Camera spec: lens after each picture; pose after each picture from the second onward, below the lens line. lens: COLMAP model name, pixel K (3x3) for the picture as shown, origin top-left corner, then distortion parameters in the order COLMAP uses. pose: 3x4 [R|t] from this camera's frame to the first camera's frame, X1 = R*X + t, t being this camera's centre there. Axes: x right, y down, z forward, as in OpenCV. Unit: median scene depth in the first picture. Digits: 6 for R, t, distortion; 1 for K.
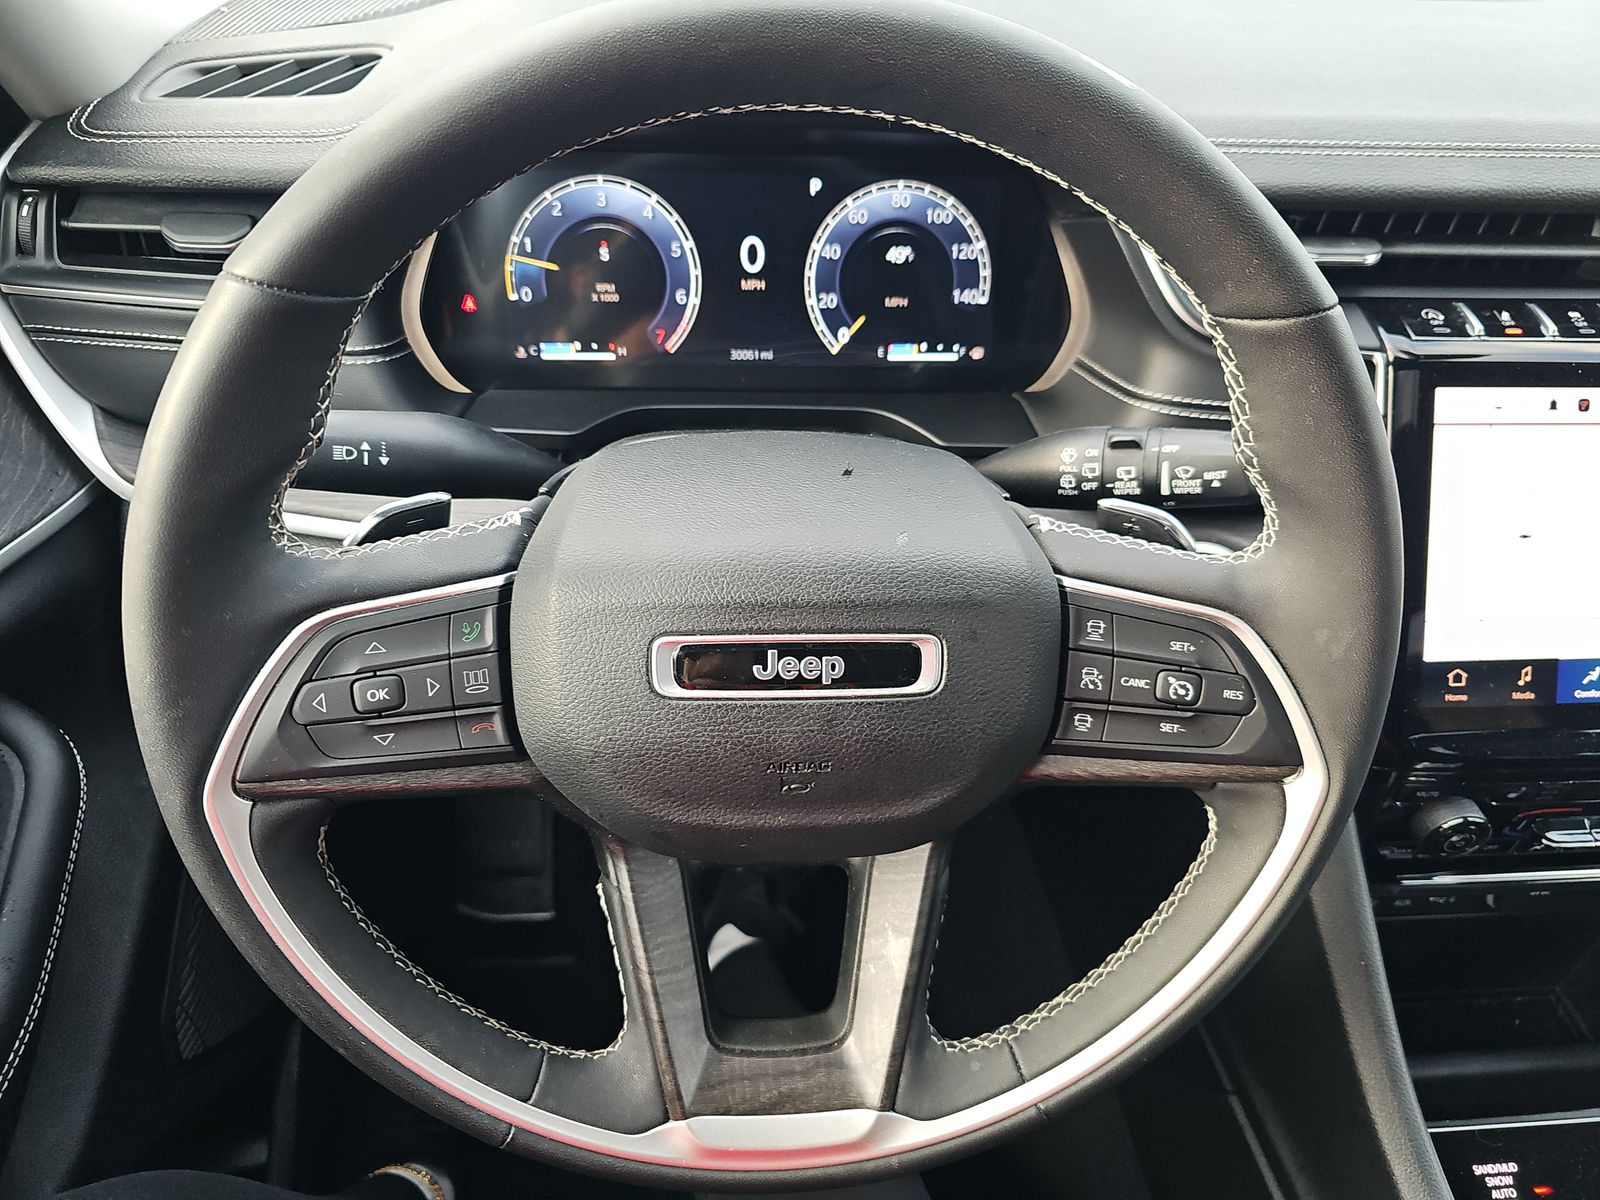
lens RADIAL K [[1050.2, 0, 802.2], [0, 1050.2, 589.7], [0, 0, 1]] dist [0.037210, -0.023347]
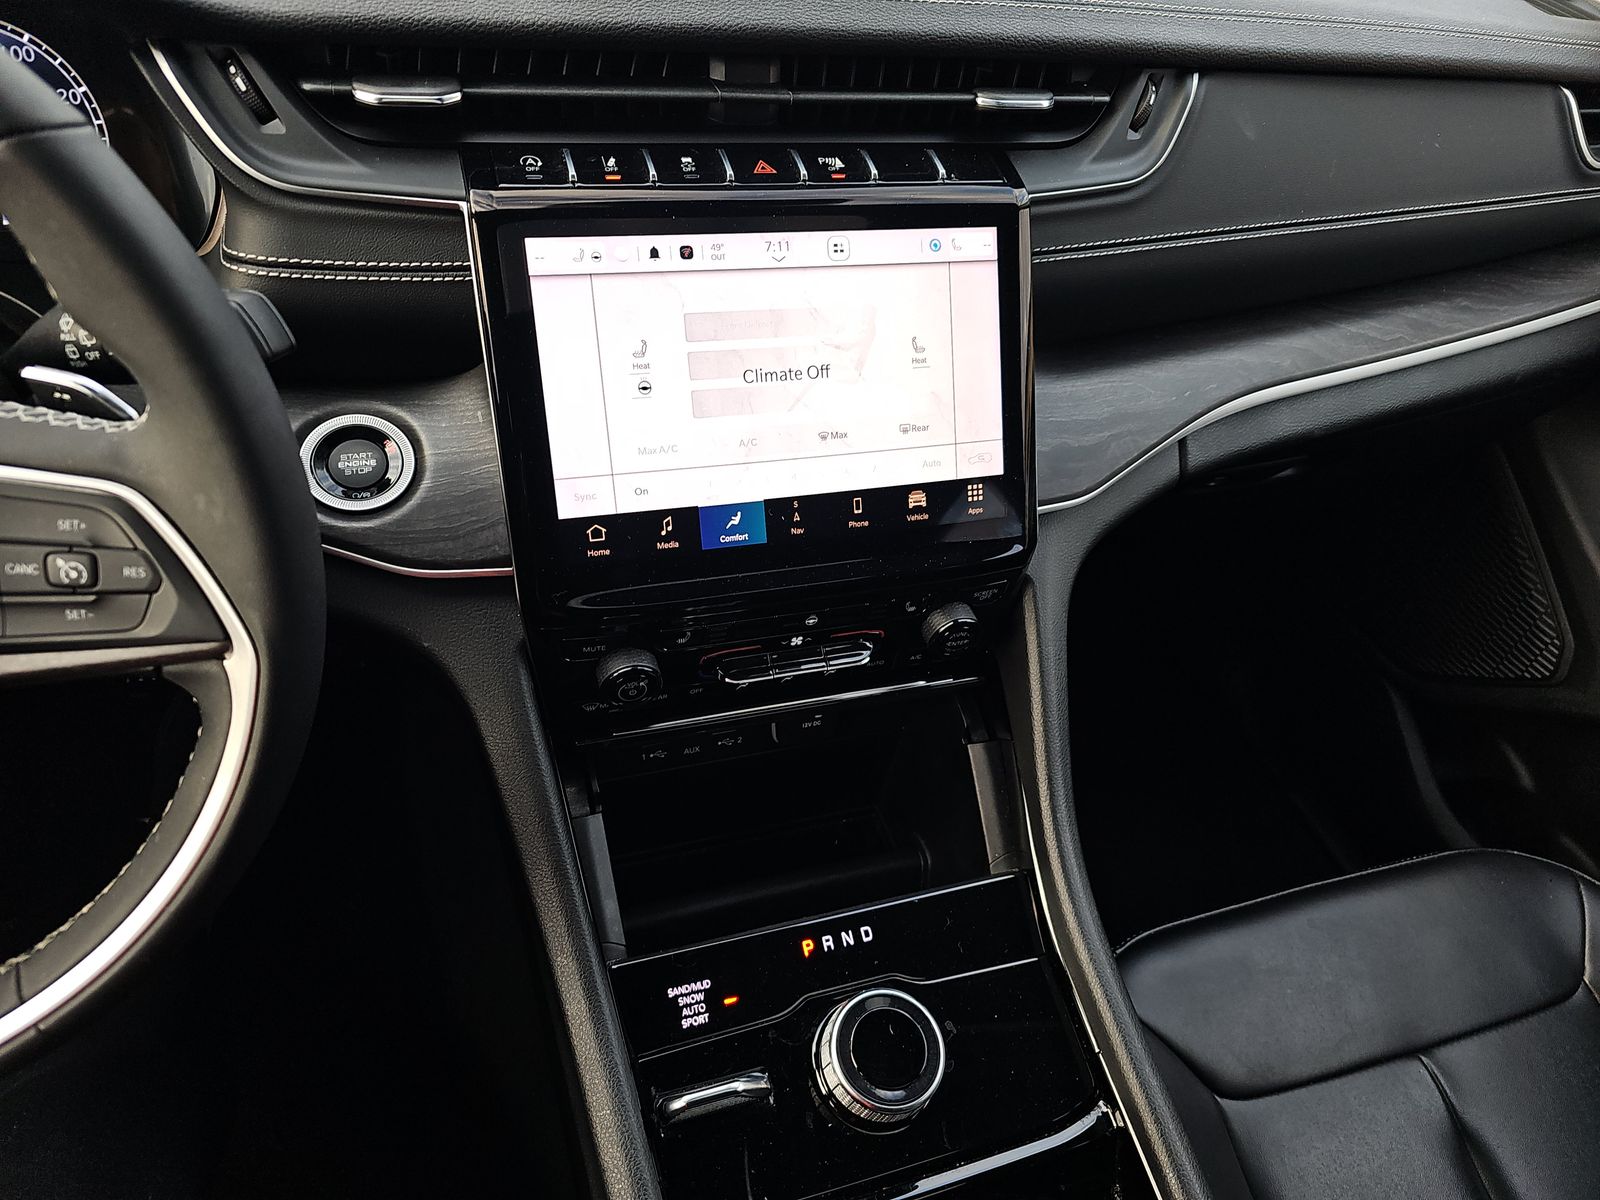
lens RADIAL K [[1050.2, 0, 790.4], [0, 1050.2, 589.3], [0, 0, 1]] dist [0.037210, -0.023347]
pose [[0.975841, -0.097793, 0.195371, 0.579374], [0.079759, 0.991970, 0.098148, 0.050792], [-0.203401, -0.080194, 0.975806, -0.020130]]
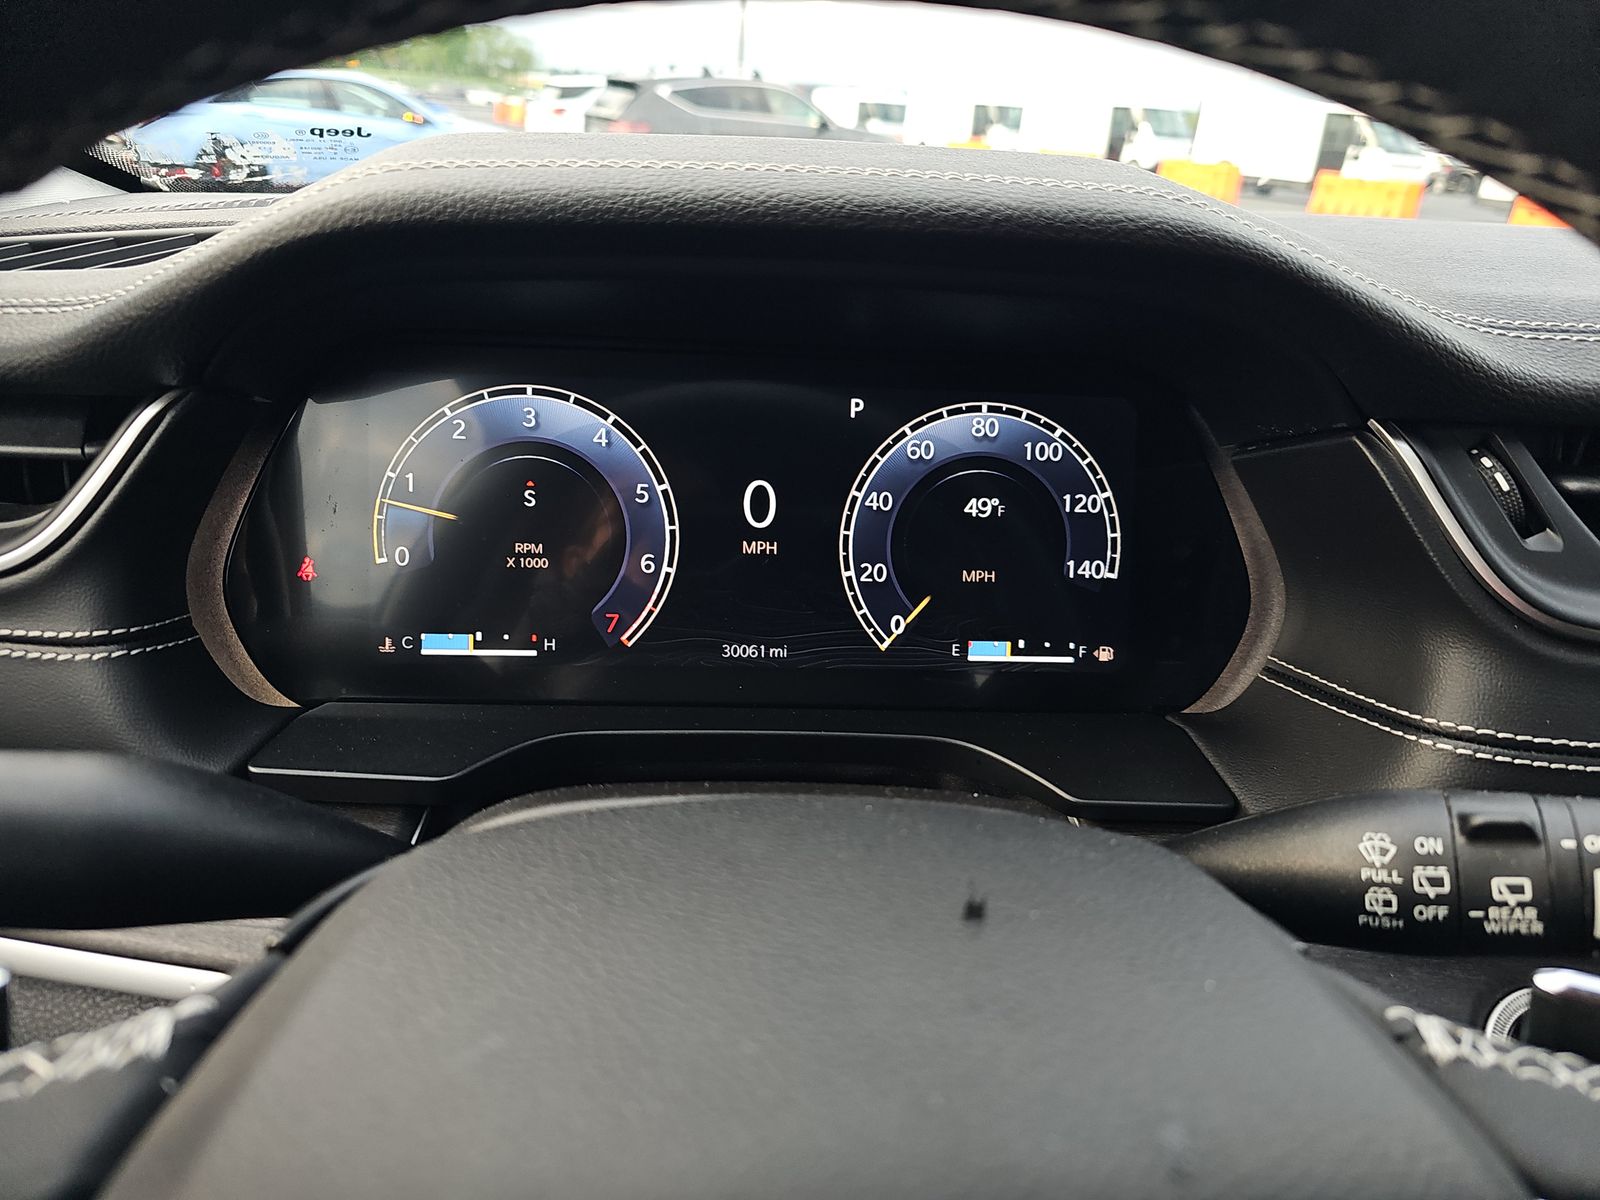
lens RADIAL K [[1050.2, 0, 804.7], [0, 1050.2, 600.6], [0, 0, 1]] dist [0.037210, -0.023347]
pose [[0.999940, 0.010928, 0.000847, -0.020773], [-0.010269, 0.961061, -0.276145, -0.087113], [-0.003832, 0.276120, 0.961116, 0.424063]]
